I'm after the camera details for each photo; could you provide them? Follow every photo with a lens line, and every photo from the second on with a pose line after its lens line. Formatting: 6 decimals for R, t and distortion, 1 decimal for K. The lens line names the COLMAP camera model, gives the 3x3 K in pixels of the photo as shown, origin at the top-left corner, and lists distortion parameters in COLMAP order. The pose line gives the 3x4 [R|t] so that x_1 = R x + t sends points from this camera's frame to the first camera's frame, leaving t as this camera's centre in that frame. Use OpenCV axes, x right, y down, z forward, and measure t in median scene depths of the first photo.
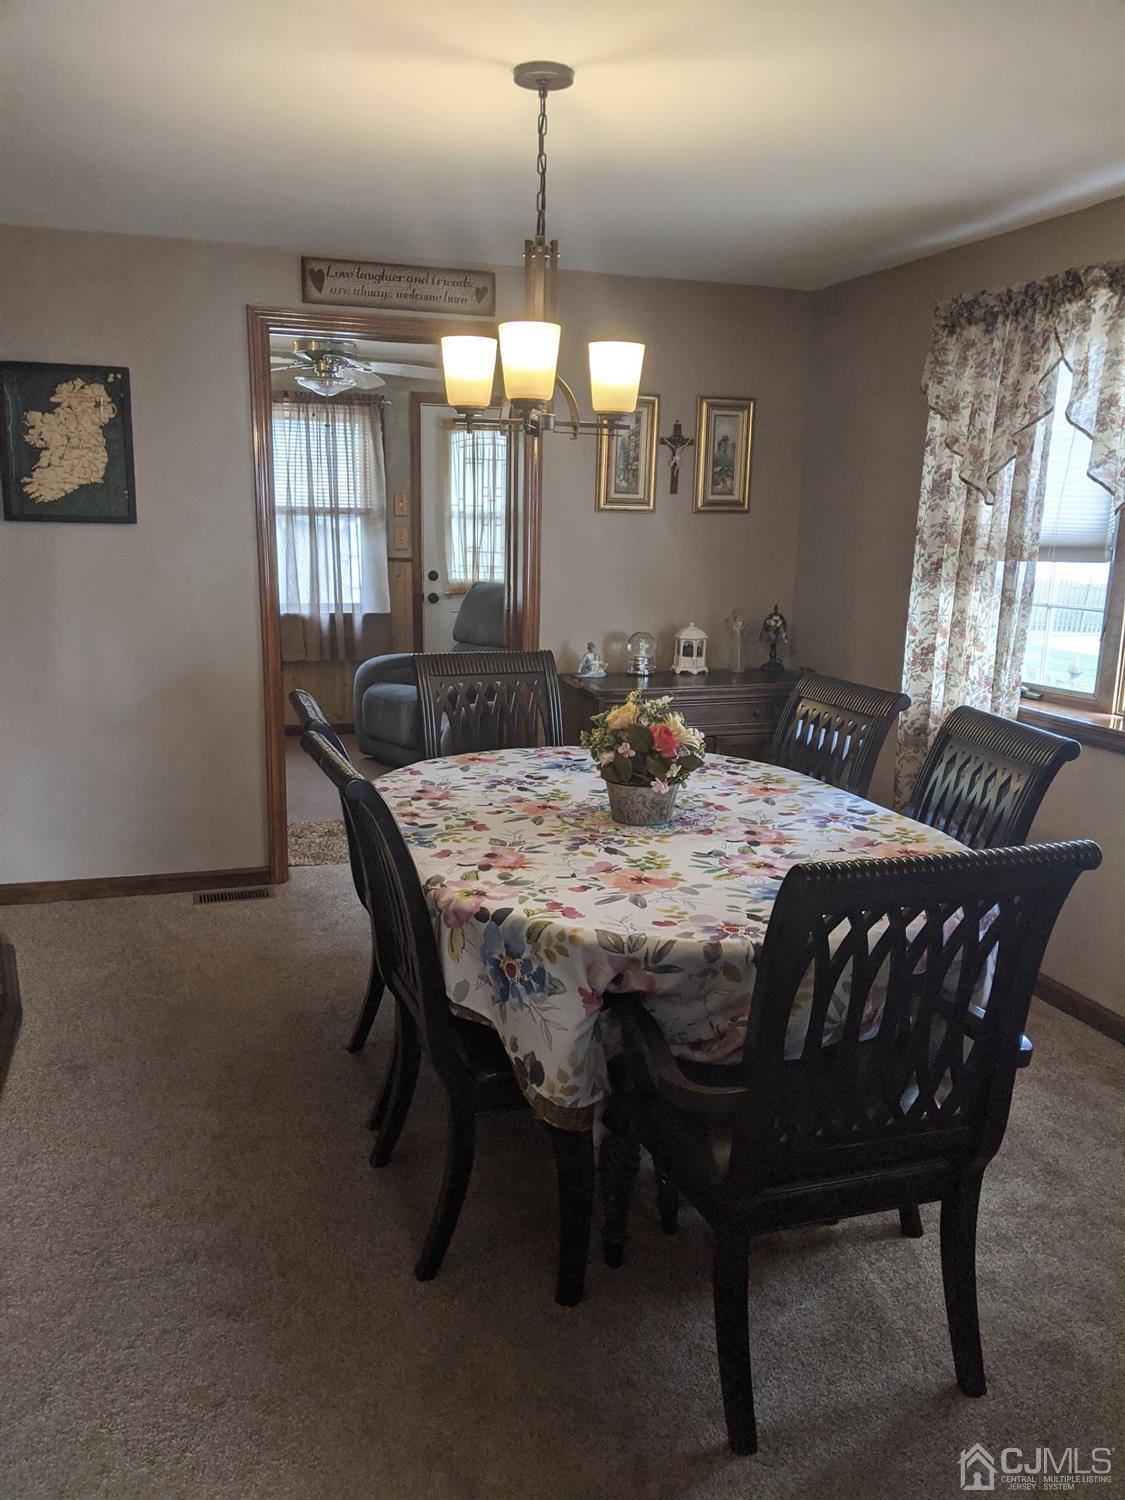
lens RADIAL K [[1199.1, 0, 562.5], [0, 1199.1, 750.0], [0, 0, 1]] dist [0.094136, -0.189061]
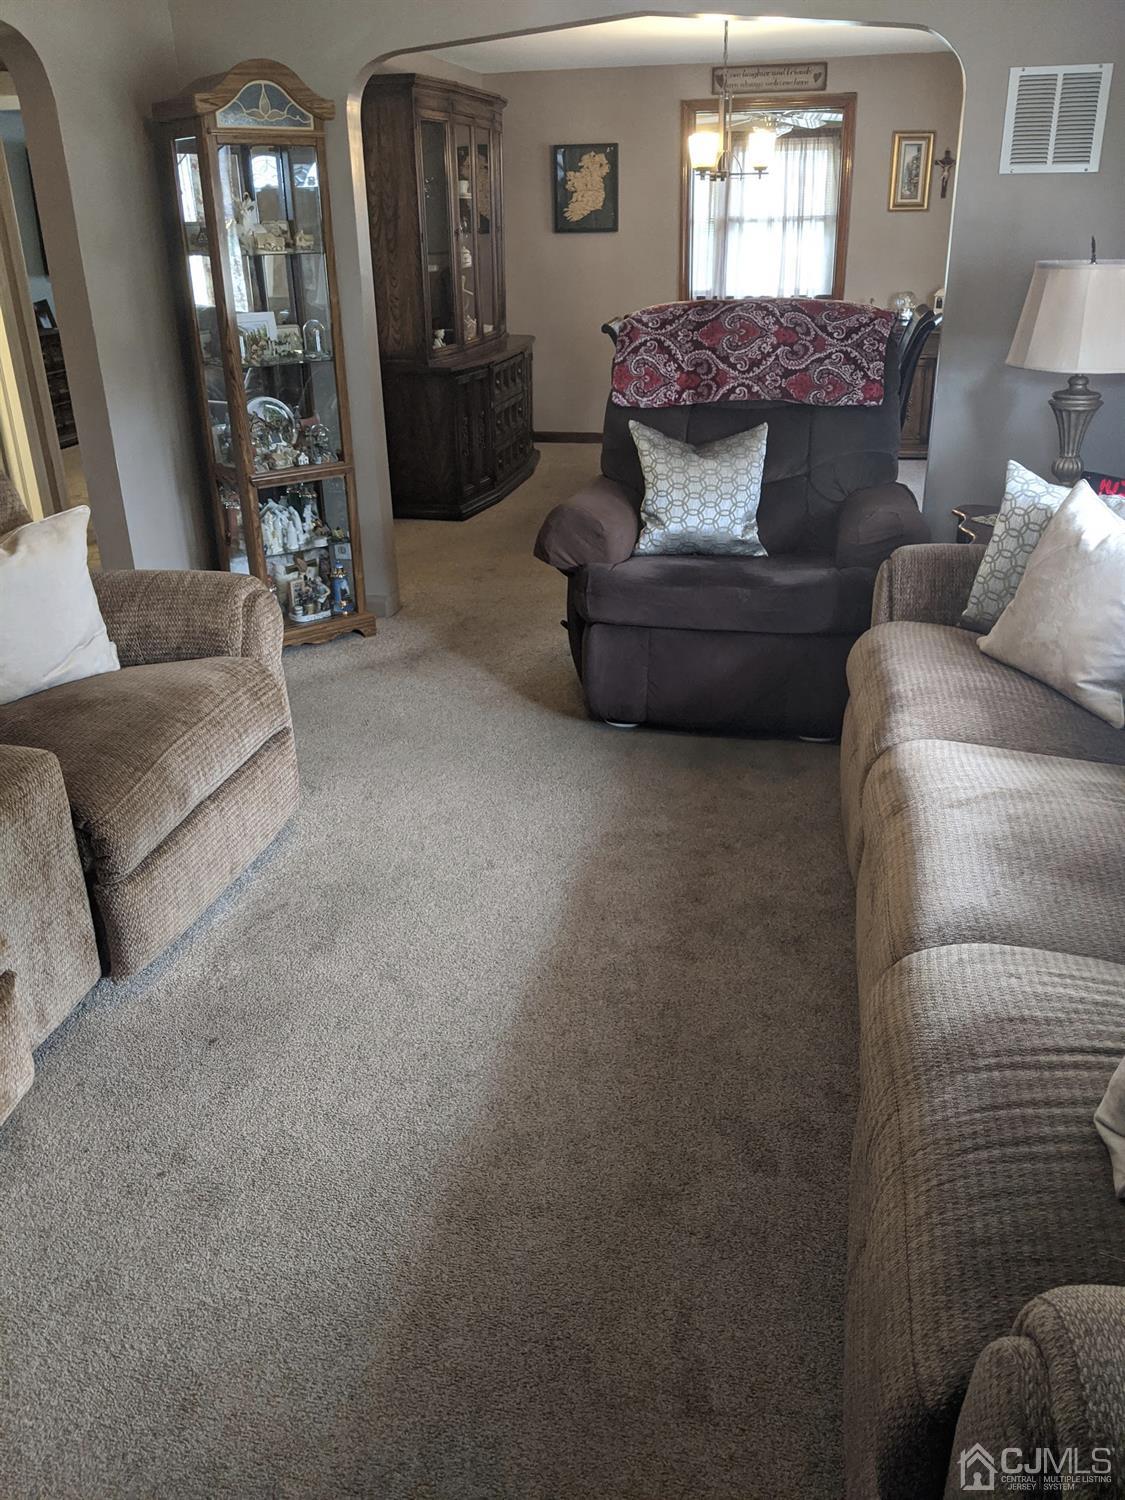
lens RADIAL K [[1199.1, 0, 562.5], [0, 1199.1, 750.0], [0, 0, 1]] dist [0.094136, -0.189061]
pose [[0.871648, 0.160561, -0.463087, 0.573165], [-0.058275, 0.972069, 0.227345, 0.172908], [0.486656, -0.171178, 0.856659, -0.792870]]
